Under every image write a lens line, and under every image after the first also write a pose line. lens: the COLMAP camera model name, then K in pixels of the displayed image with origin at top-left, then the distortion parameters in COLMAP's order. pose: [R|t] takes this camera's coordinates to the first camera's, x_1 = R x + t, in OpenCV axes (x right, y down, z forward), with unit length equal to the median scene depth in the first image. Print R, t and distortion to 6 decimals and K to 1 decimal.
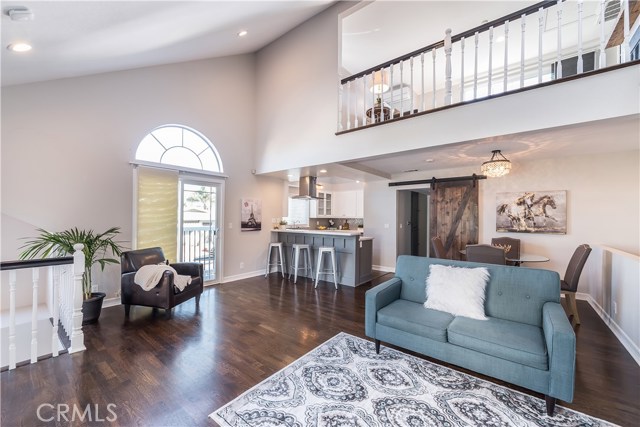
lens RADIAL K [[259.4, 0, 319.7], [0, 259.4, 215.3], [0, 0, 1]] dist [-0.006531, -0.000638]
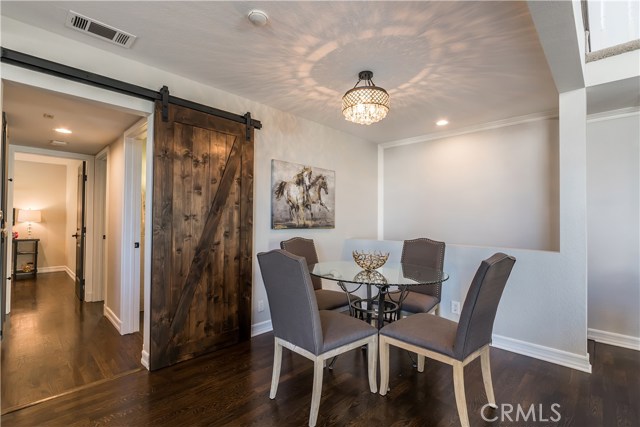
lens RADIAL K [[298.2, 0, 325.1], [0, 298.2, 214.9], [0, 0, 1]] dist [-0.016700, -0.000641]
pose [[0.092301, 0.007157, 0.995705, 0.052028], [-0.017945, 0.999824, -0.005523, 0.033386], [-0.995569, -0.017358, 0.092413, 0.801029]]
